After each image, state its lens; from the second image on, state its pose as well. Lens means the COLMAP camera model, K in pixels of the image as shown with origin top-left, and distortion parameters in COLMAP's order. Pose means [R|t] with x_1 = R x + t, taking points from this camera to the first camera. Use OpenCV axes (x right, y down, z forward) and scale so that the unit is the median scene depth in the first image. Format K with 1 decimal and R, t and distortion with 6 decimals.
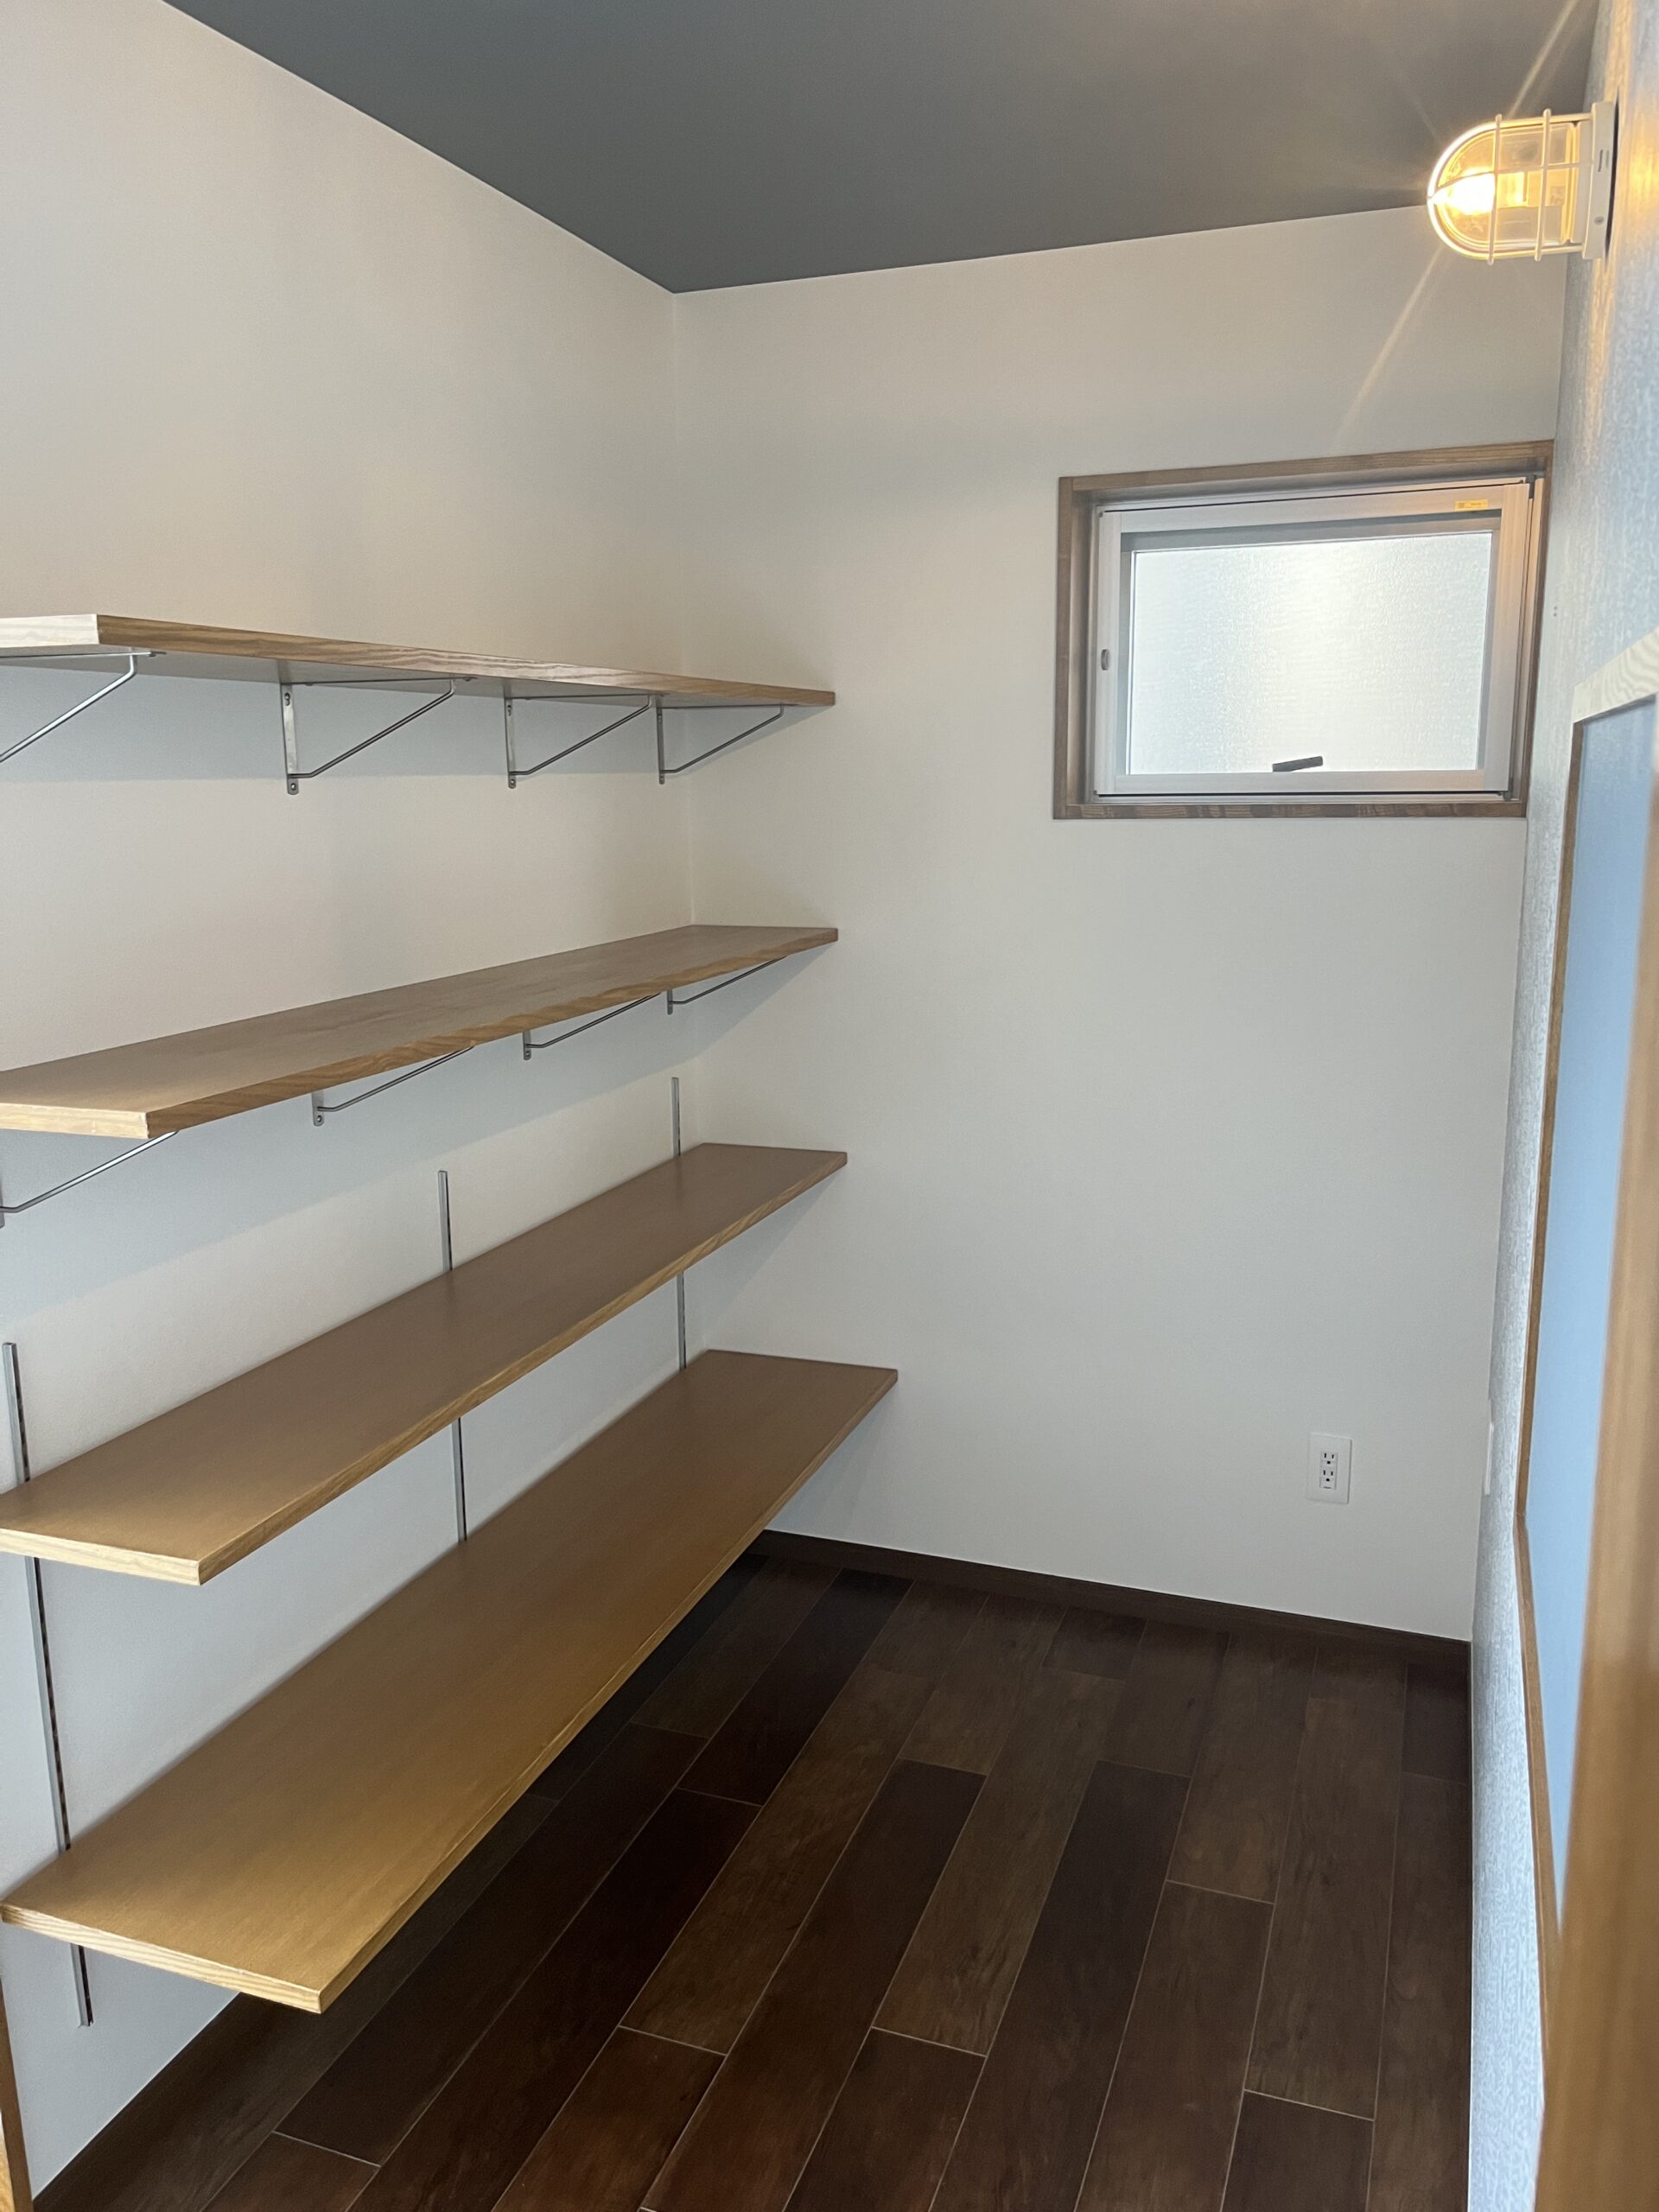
lens RADIAL K [[1669.0, 0, 832.7], [0, 1669.0, 1106.8], [0, 0, 1]] dist [0.006366, 0.002256]
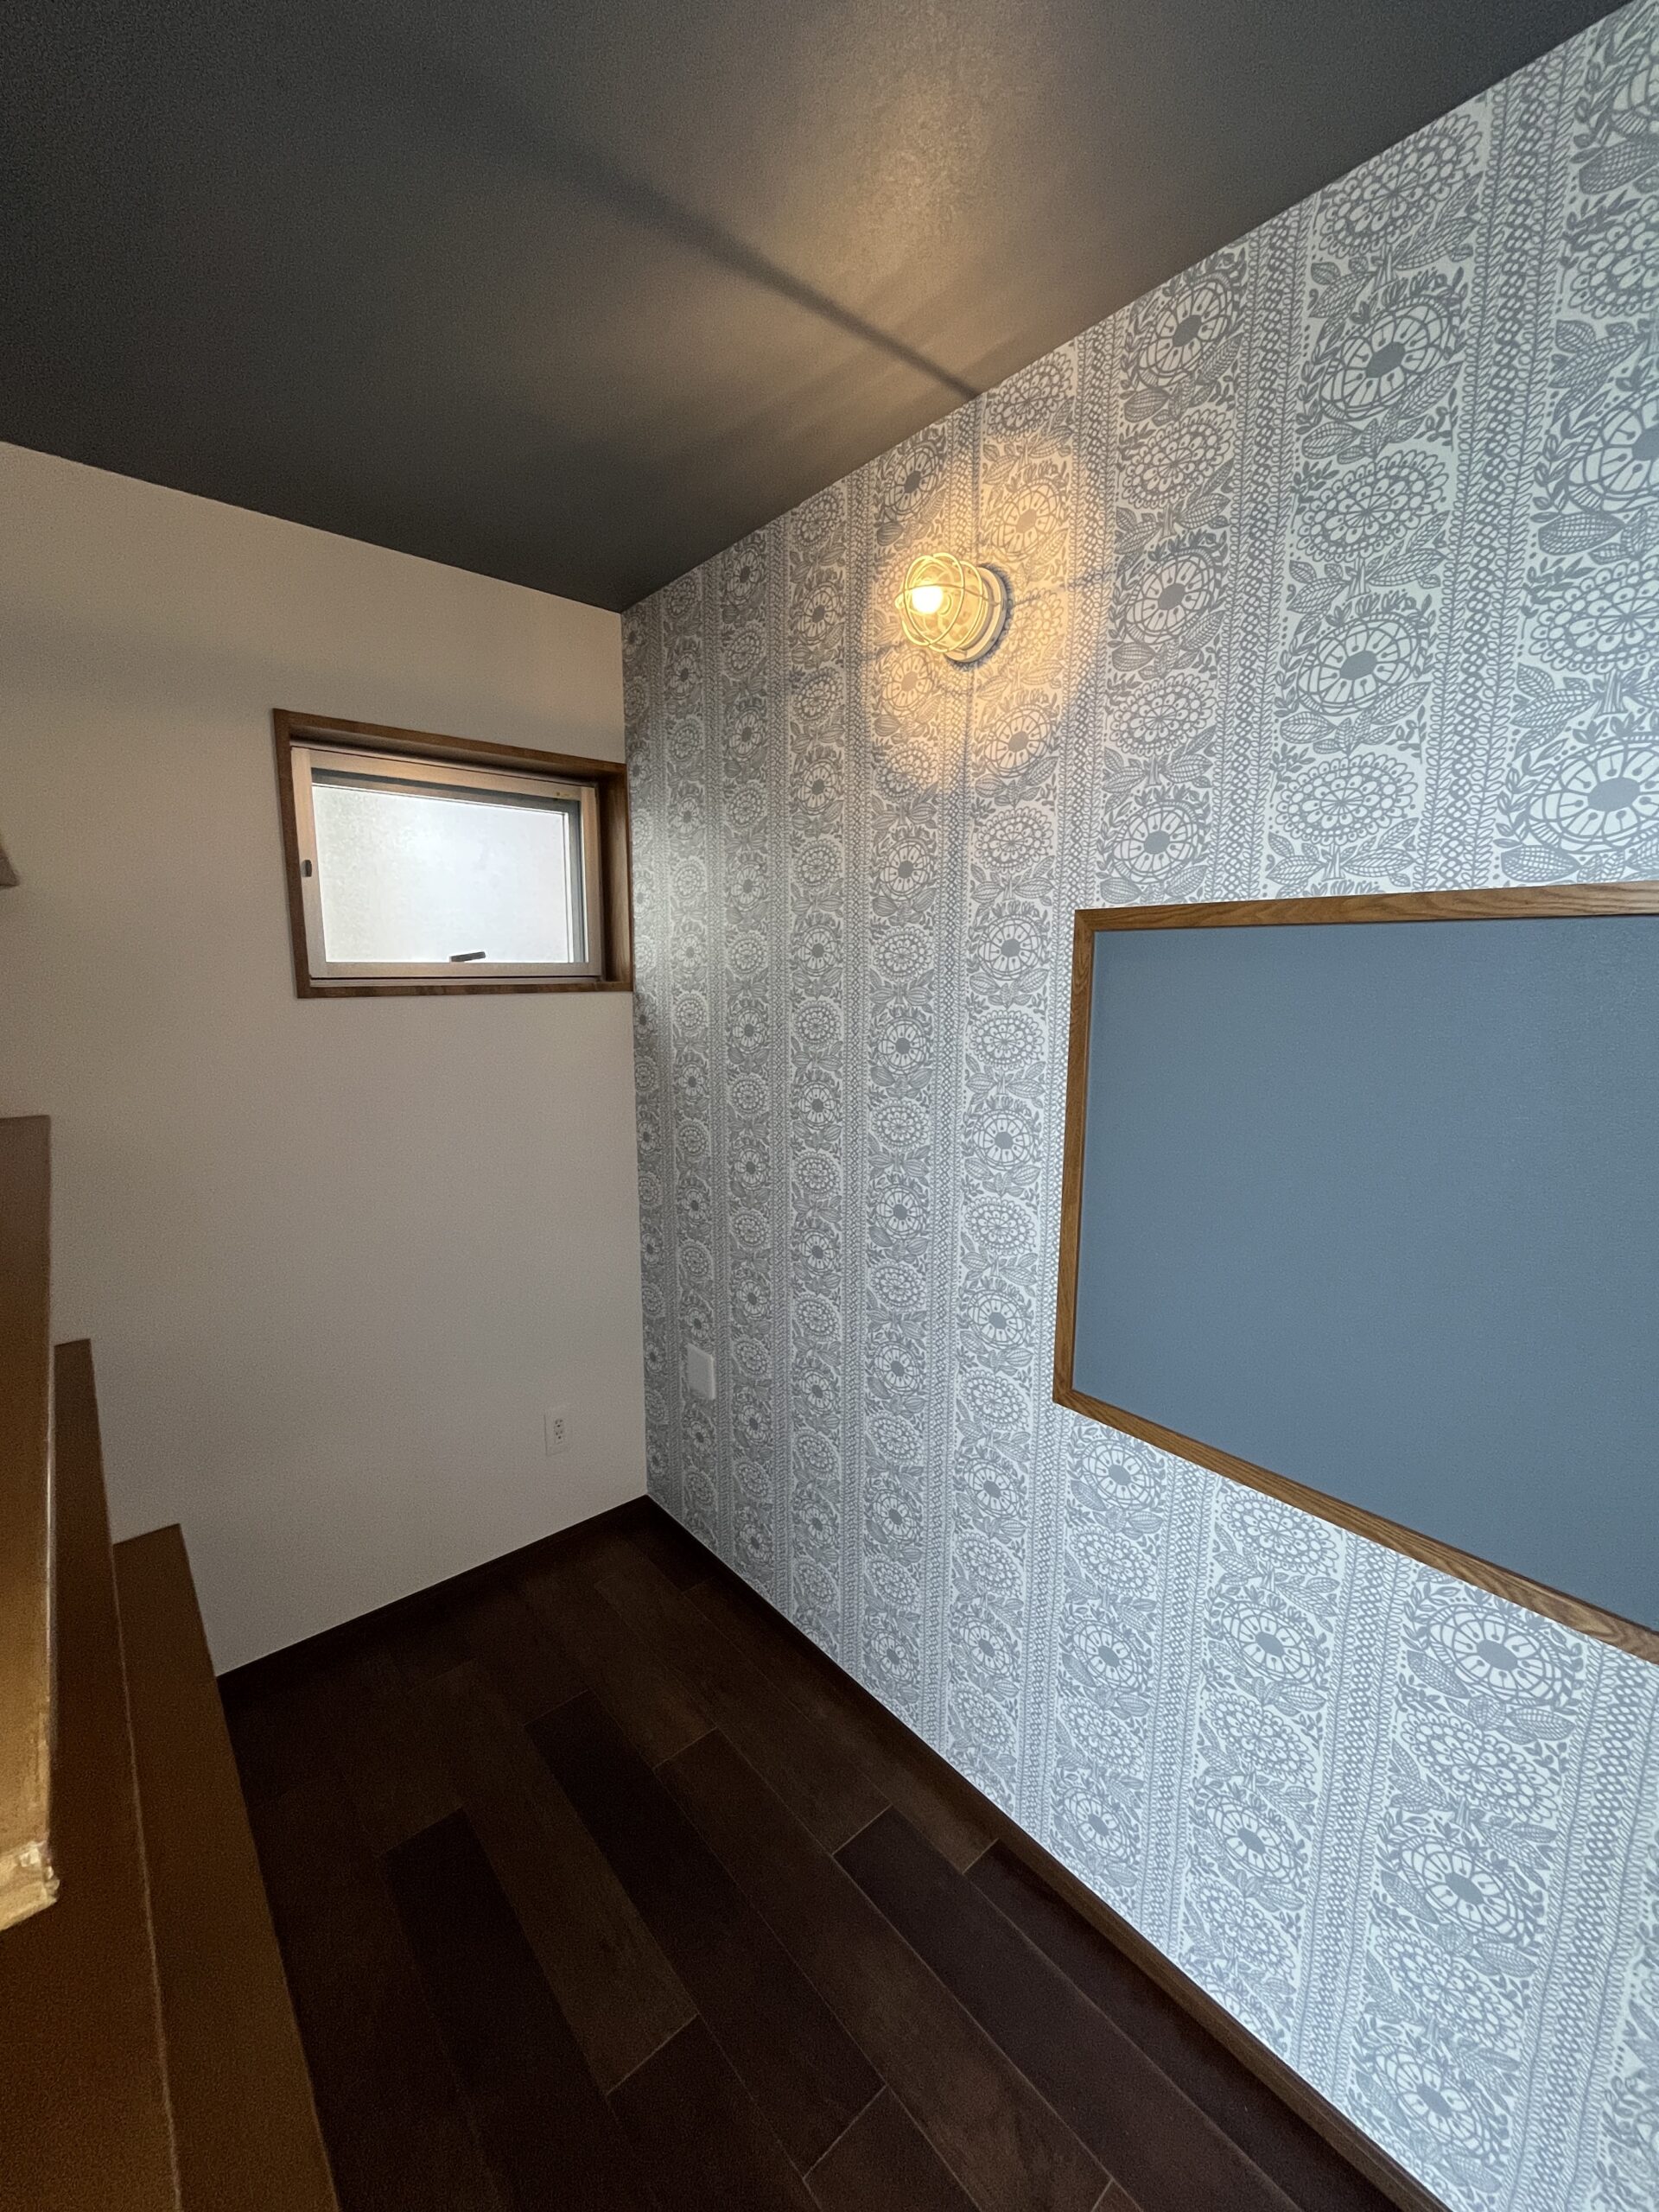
lens RADIAL K [[891.1, 0, 830.7], [0, 891.1, 1105.8], [0, 0, 1]] dist [-0.000670, -0.000177]
pose [[0.474522, -0.119508, 0.872093, -0.247934], [0.164164, 0.985374, 0.045706, -0.064664], [-0.864800, 0.121478, 0.487201, 0.381100]]
